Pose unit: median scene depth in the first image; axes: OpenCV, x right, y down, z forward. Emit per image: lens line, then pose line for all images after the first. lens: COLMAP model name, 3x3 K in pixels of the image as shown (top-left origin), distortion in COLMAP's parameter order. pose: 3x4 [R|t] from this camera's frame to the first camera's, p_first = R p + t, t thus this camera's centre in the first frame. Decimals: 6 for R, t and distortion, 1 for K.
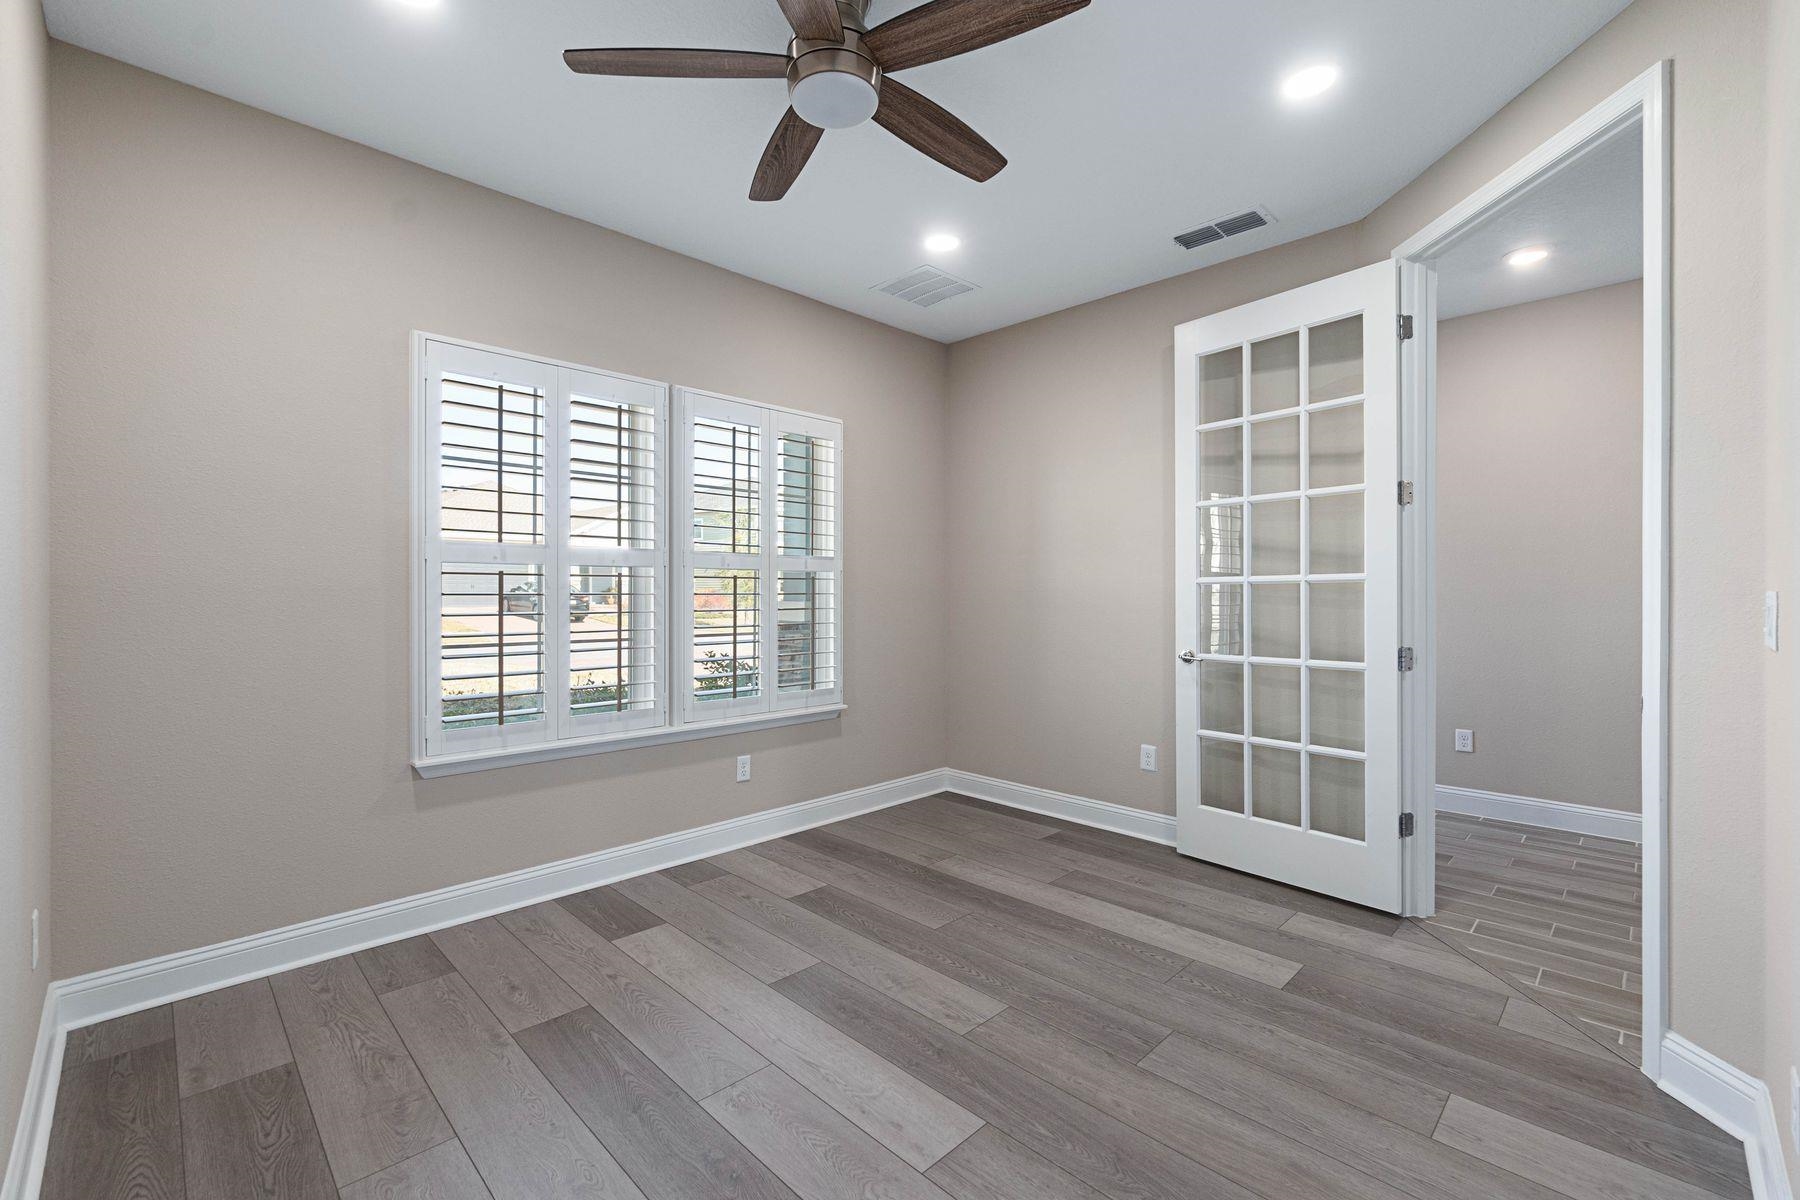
lens RADIAL K [[776.9, 0, 897.6], [0, 776.9, 586.1], [0, 0, 1]] dist [-0.002643, 0.000149]
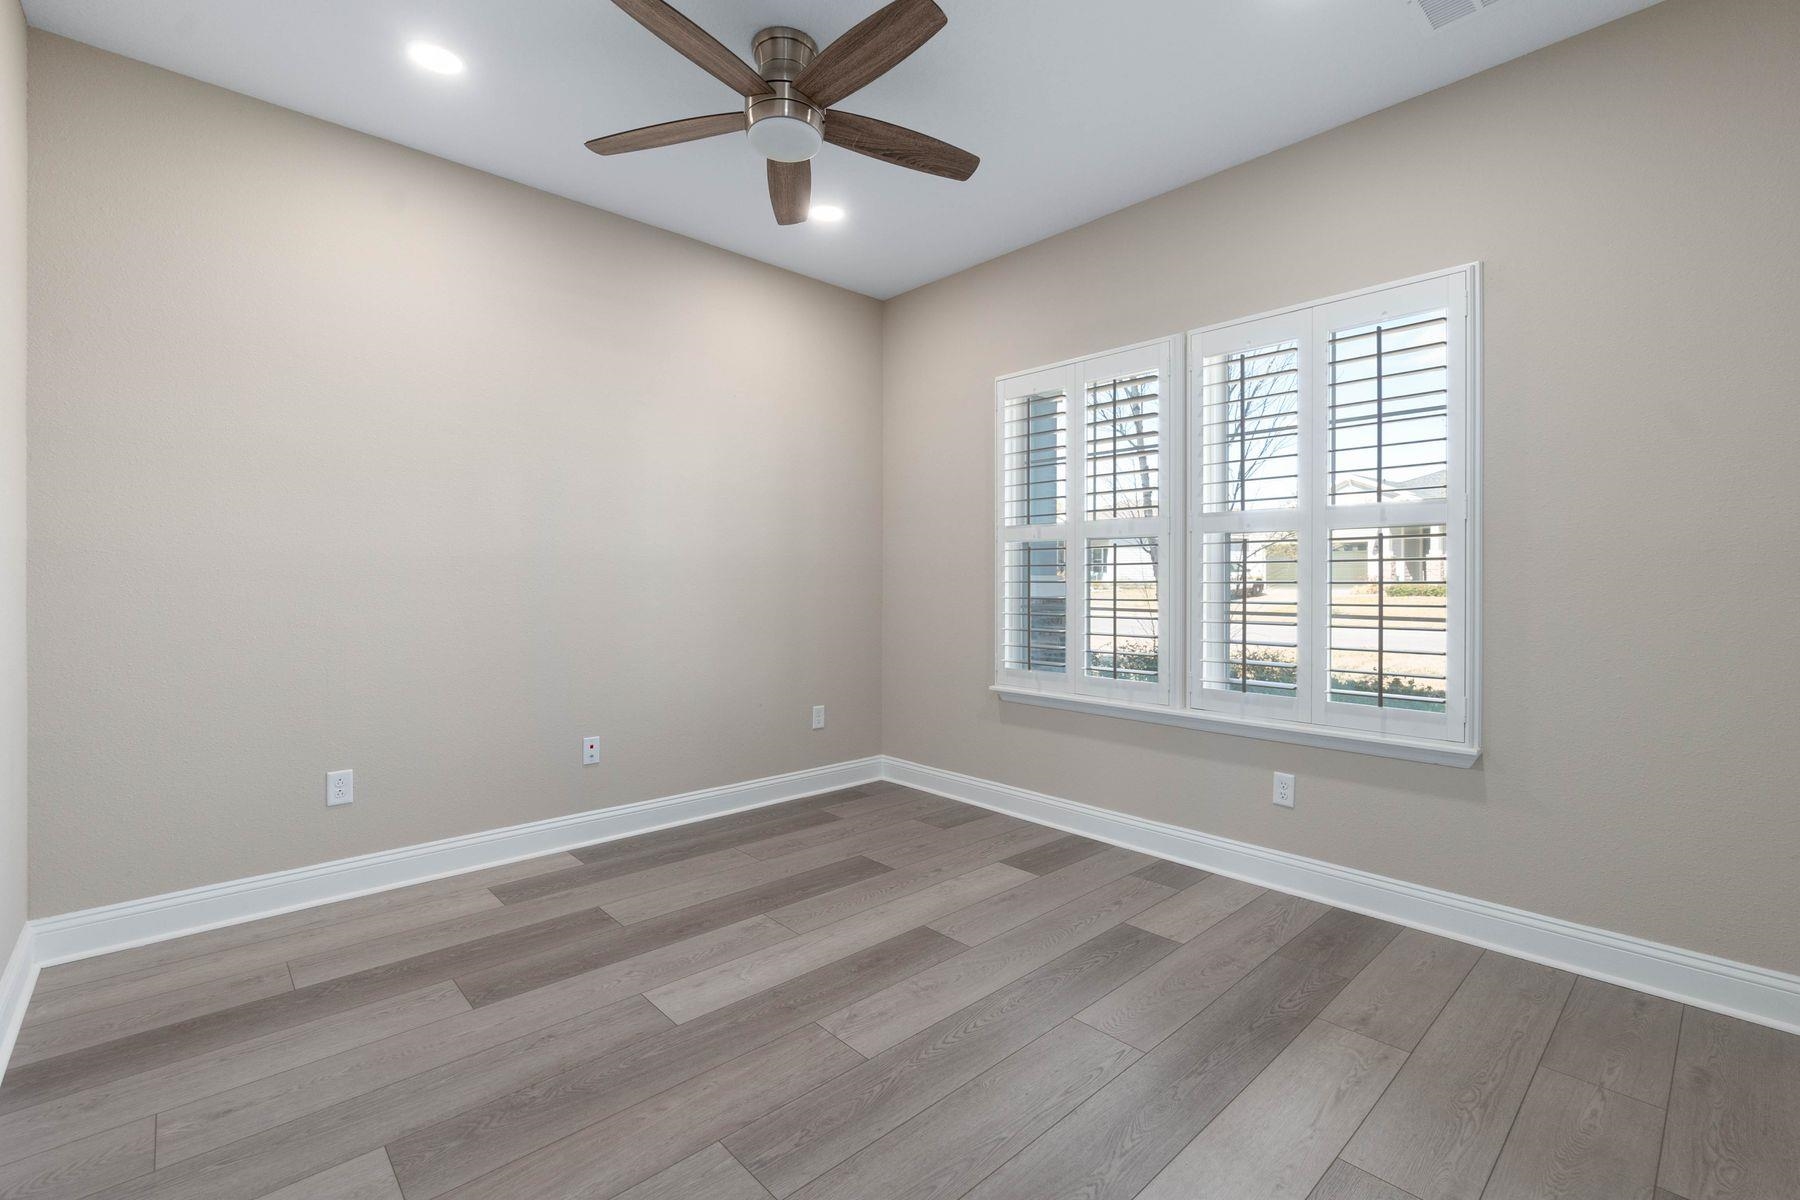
lens RADIAL K [[797.6, 0, 897.9], [0, 797.6, 575.3], [0, 0, 1]] dist [0.050464, -0.000160]
pose [[-0.041408, 0.006012, -0.999124, 0.748535], [0.026864, 0.999627, 0.004902, 0.012081], [0.998781, -0.026638, -0.041554, 0.799909]]
